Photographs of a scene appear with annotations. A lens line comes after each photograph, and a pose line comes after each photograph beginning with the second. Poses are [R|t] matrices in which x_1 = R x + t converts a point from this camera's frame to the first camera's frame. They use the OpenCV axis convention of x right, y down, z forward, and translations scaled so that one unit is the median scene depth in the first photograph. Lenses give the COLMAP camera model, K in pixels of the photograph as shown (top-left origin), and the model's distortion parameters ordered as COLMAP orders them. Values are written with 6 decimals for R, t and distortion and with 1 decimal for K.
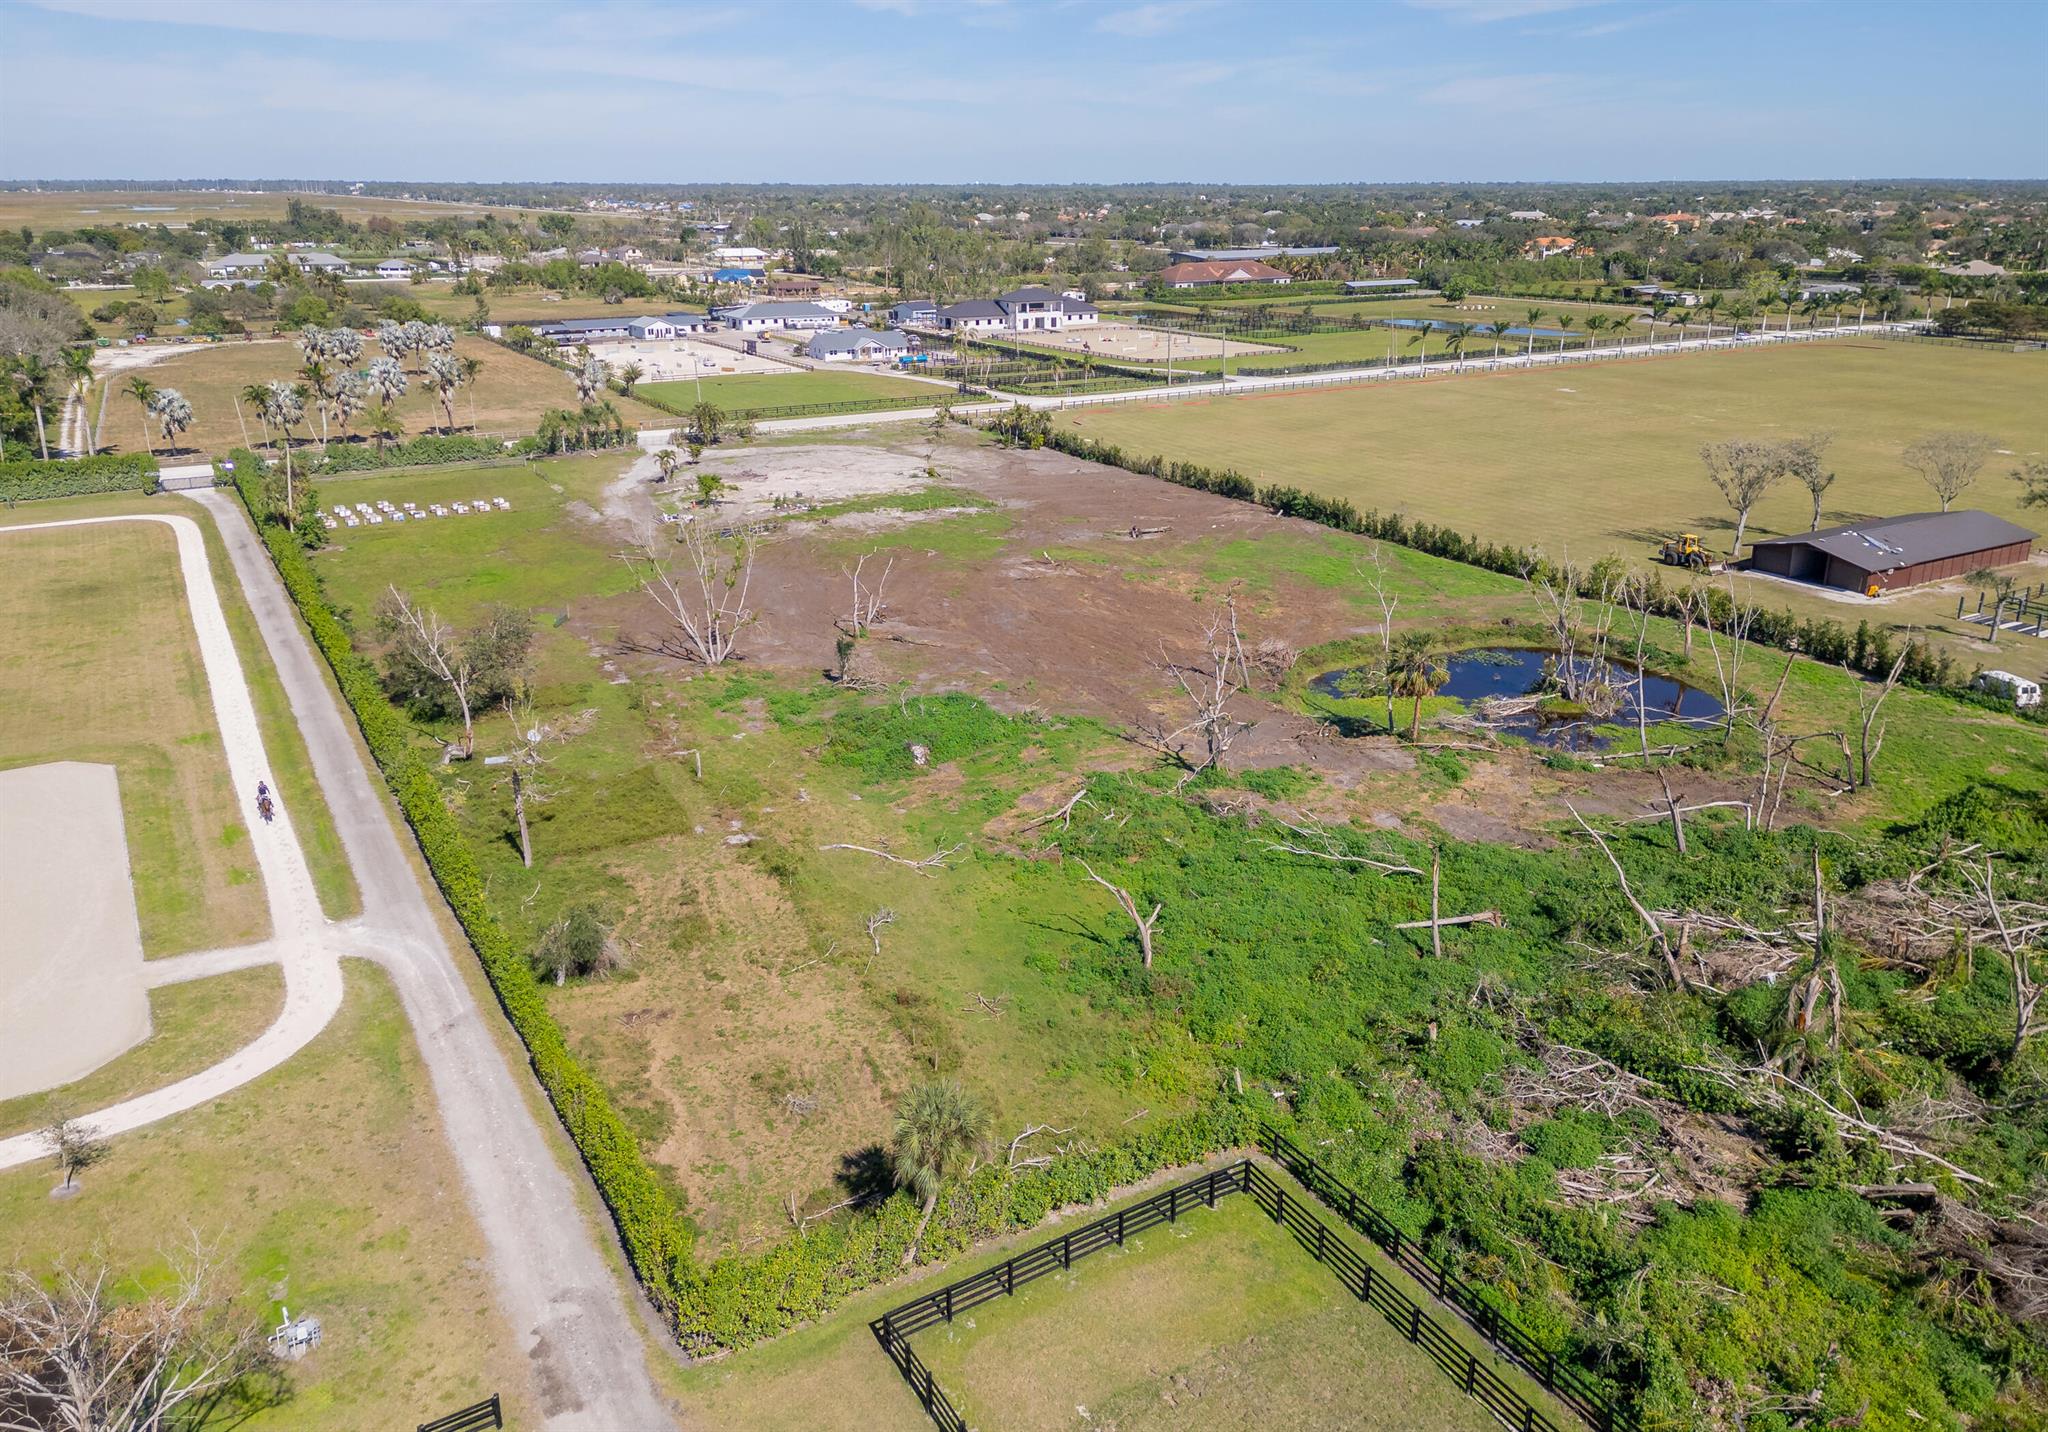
lens RADIAL K [[1439.1, 0, 1024.0], [0, 1439.1, 716.0], [0, 0, 1]] dist [0.050152, -0.033745]
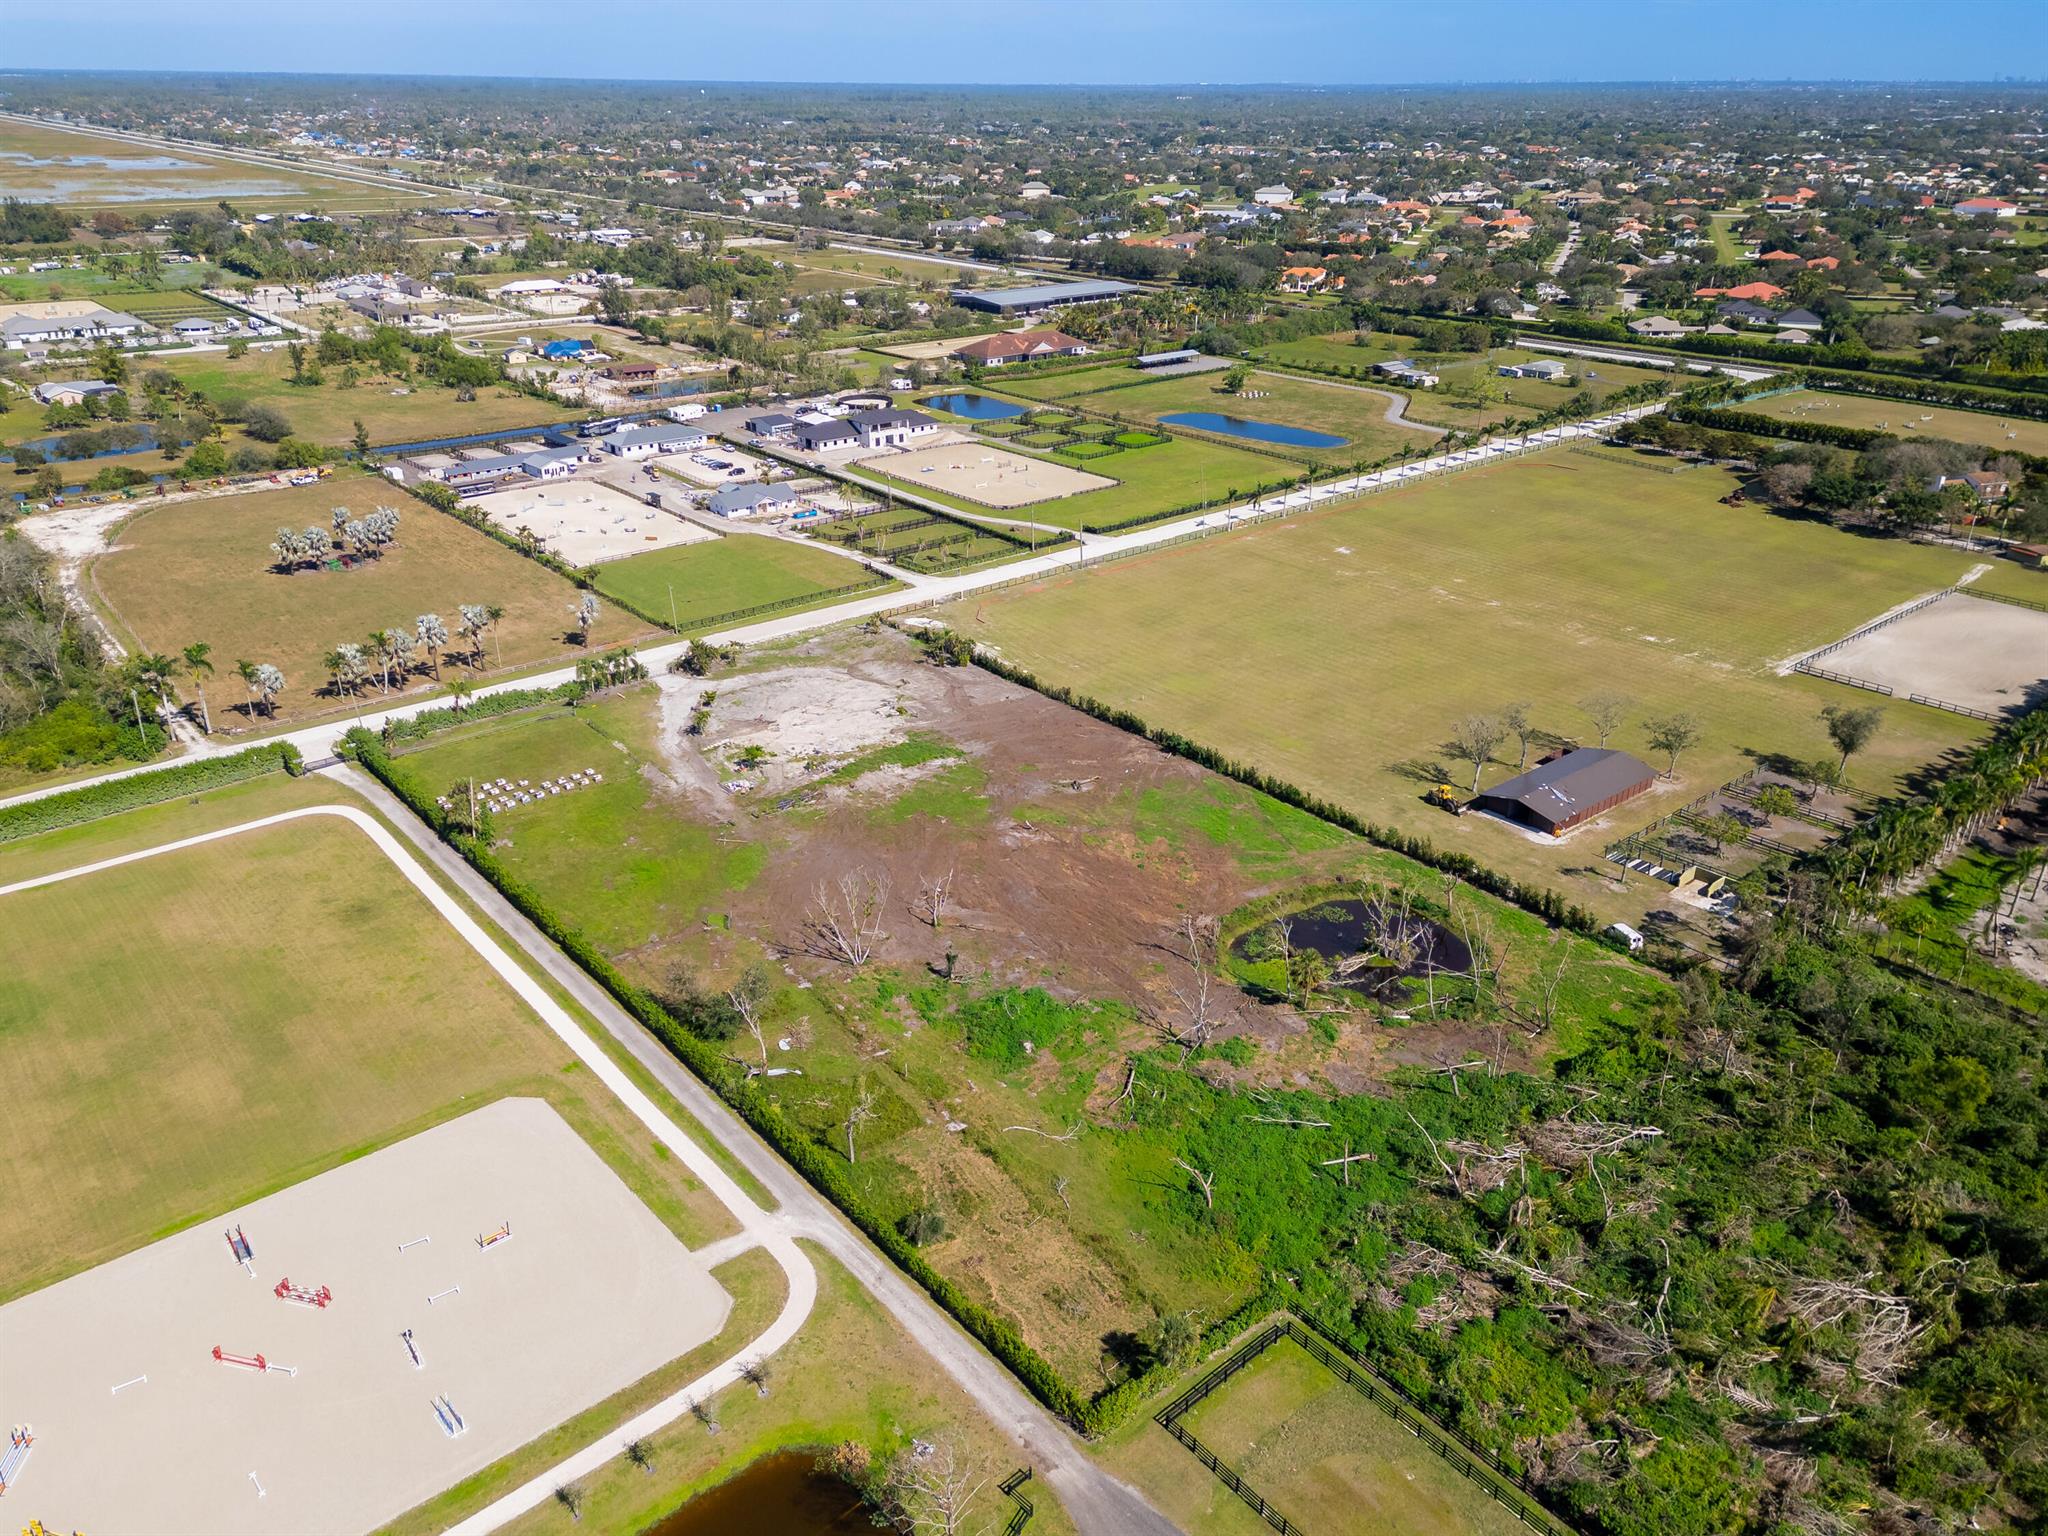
lens RADIAL K [[1452.3, 0, 1024.0], [0, 1452.3, 768.0], [0, 0, 1]] dist [0.065361, -0.000342]
pose [[0.986025, -0.050384, 0.158795, -0.335792], [0.038041, 0.996082, 0.079830, -0.440544], [-0.162195, -0.072673, 0.984079, -0.661988]]
